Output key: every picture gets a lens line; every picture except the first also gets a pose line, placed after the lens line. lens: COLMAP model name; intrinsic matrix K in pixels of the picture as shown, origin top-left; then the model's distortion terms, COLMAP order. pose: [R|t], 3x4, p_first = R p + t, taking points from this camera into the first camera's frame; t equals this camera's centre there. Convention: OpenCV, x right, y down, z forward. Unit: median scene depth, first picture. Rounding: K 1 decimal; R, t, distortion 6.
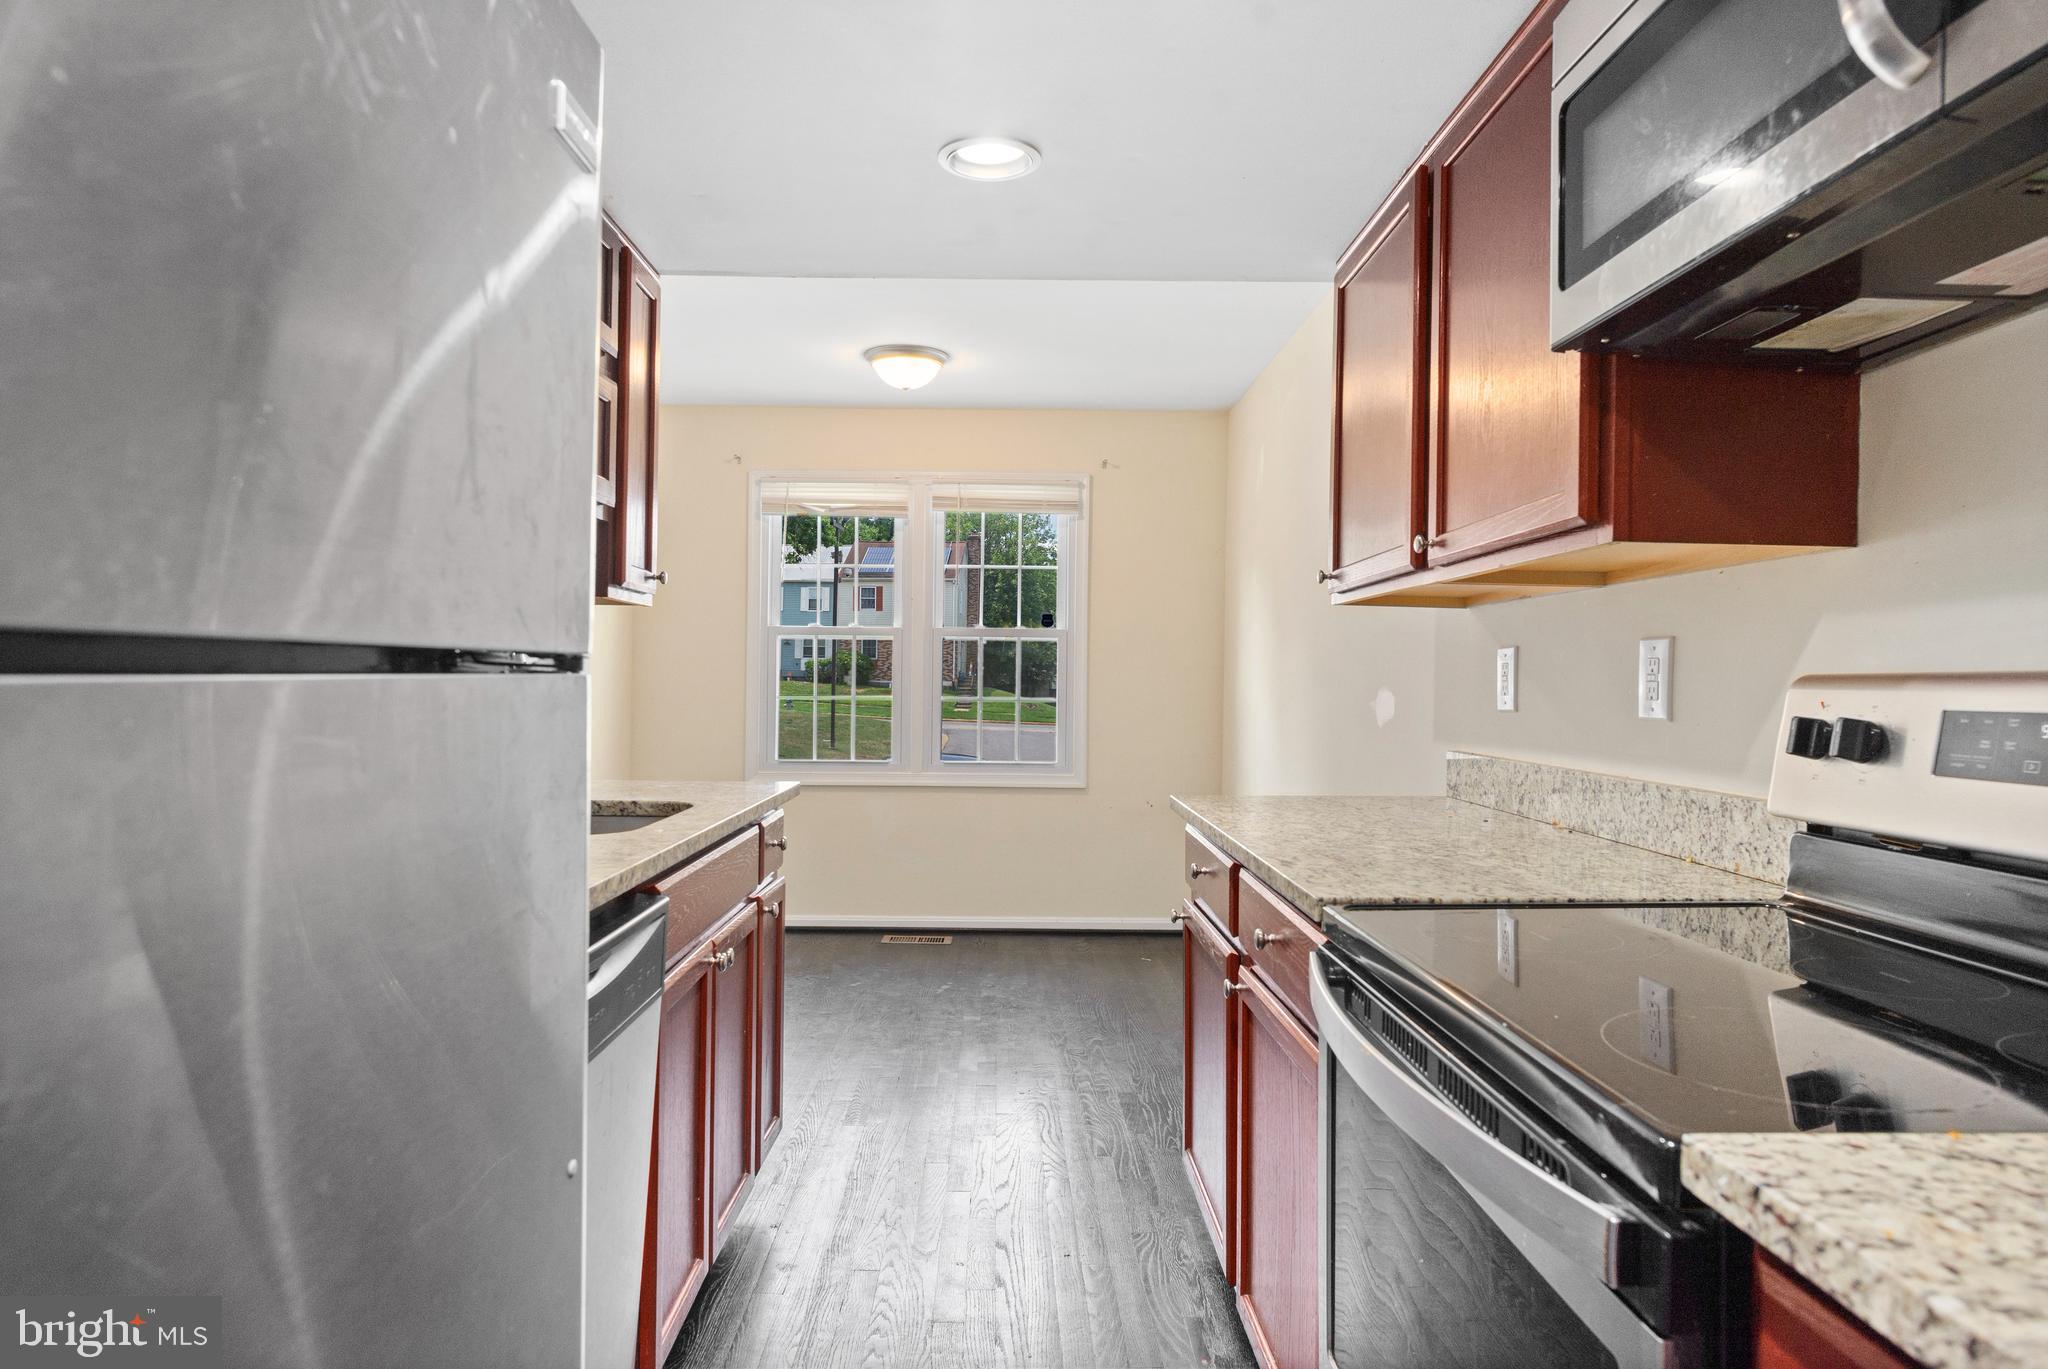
lens RADIAL K [[1218.9, 0, 1024.0], [0, 1218.9, 684.5], [0, 0, 1]] dist [-0.000850, 0.000416]
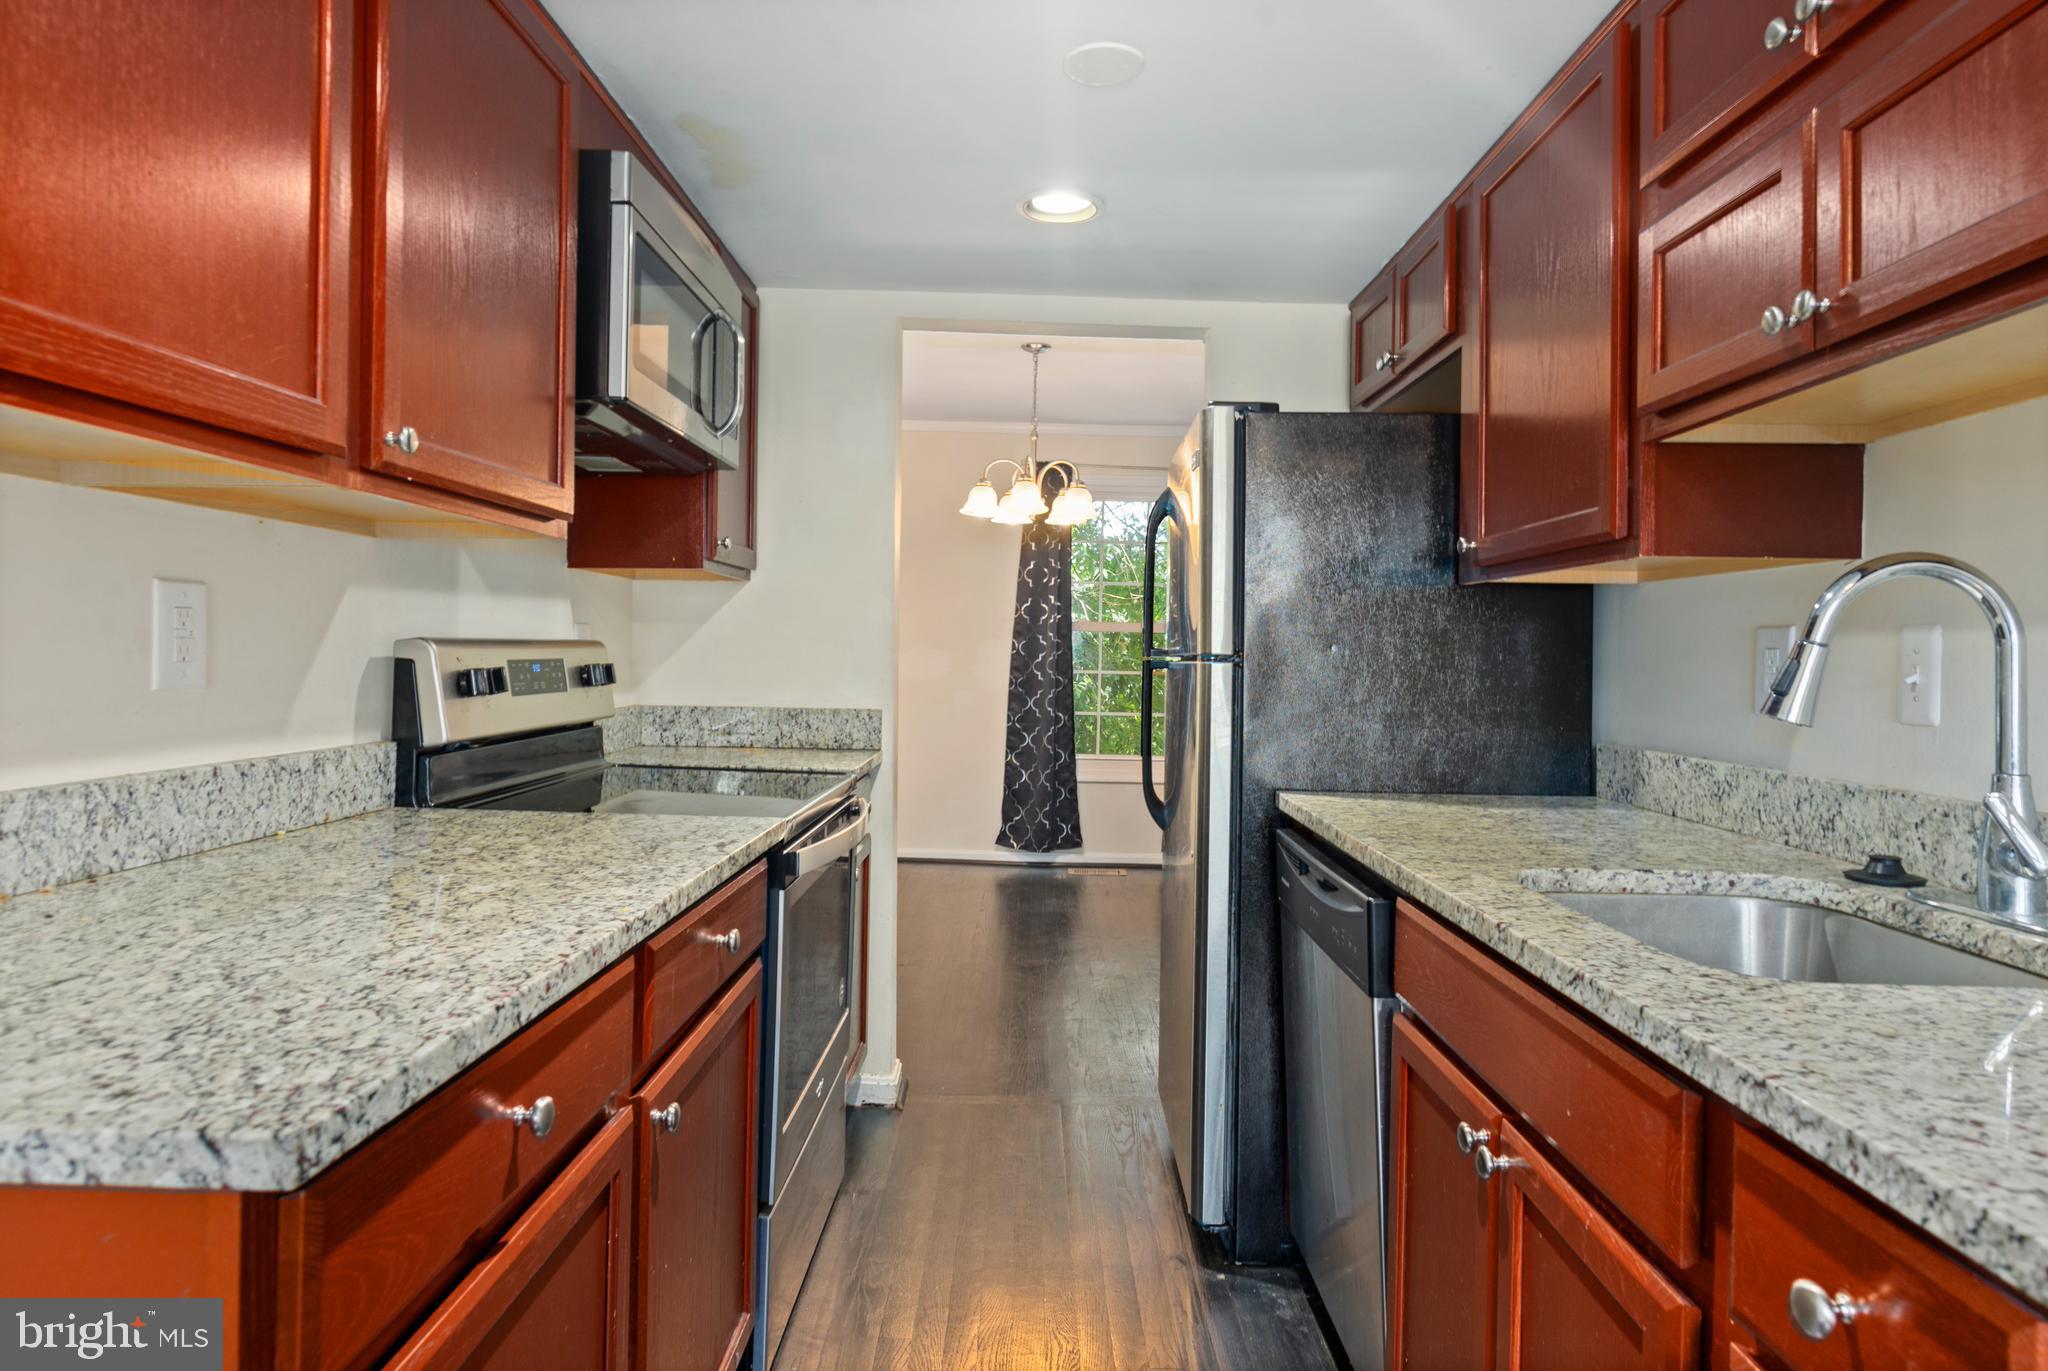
lens RADIAL K [[1202.2, 0, 1033.9], [0, 1202.2, 649.0], [0, 0, 1]] dist [-0.003455, 0.001827]
pose [[-0.999044, -0.037425, 0.022586, -0.041353], [-0.037414, 0.999299, 0.000891, -0.017129], [-0.022604, 0.000045, -0.999745, 1.826256]]
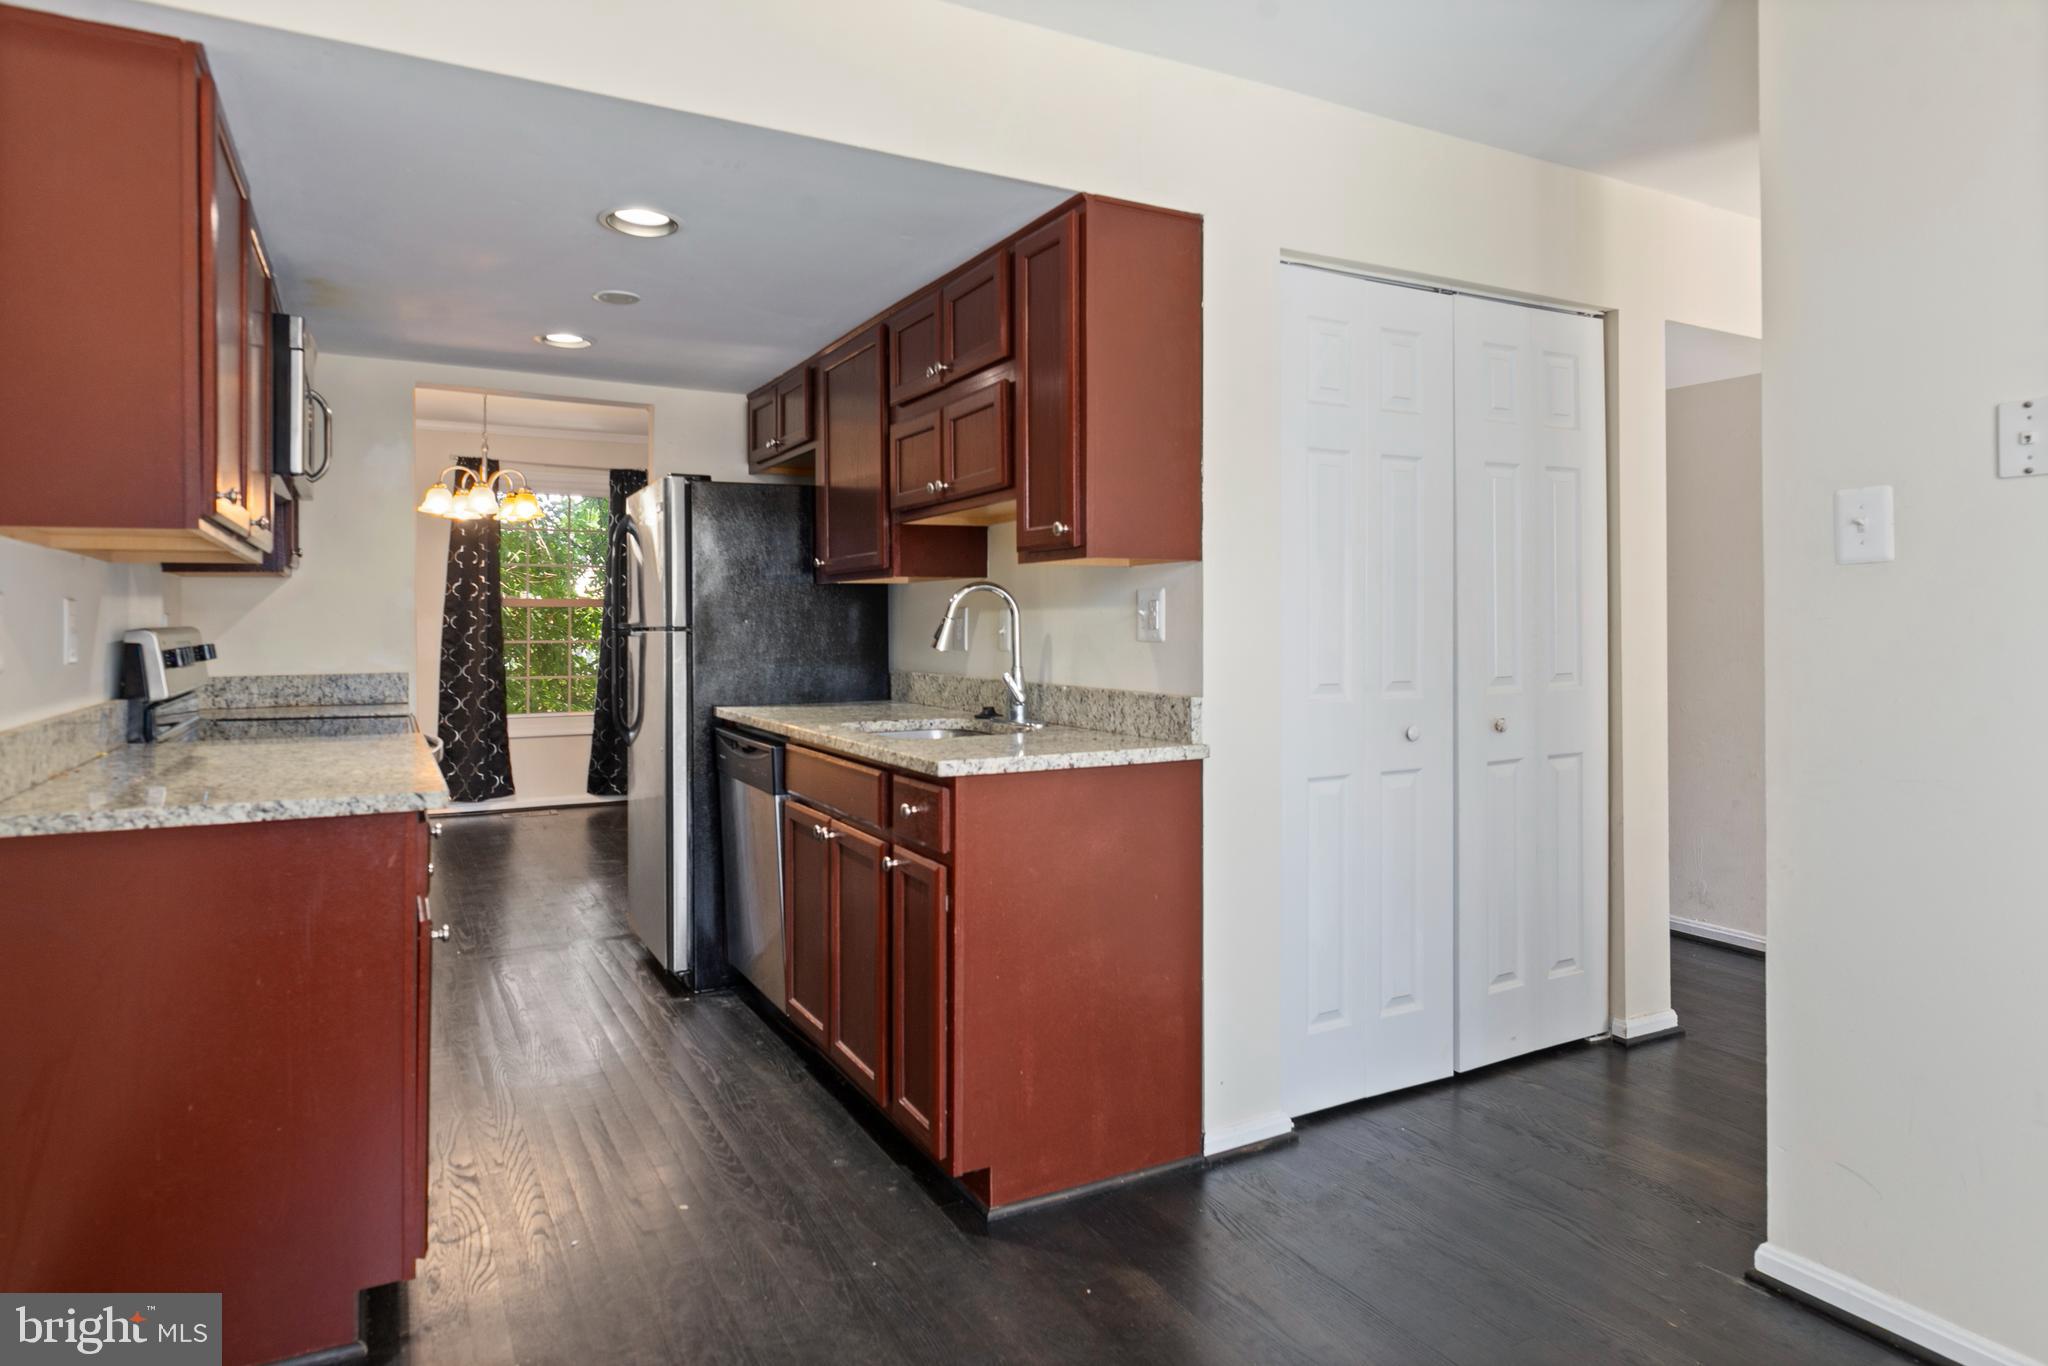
lens RADIAL K [[1204.8, 0, 1030.3], [0, 1204.8, 607.3], [0, 0, 1]] dist [-0.004722, 0.000956]
pose [[-0.887247, -0.020958, -0.460819, 0.215304], [-0.014536, 0.999742, -0.017482, -0.023615], [0.461066, -0.008813, -0.887322, 2.703699]]
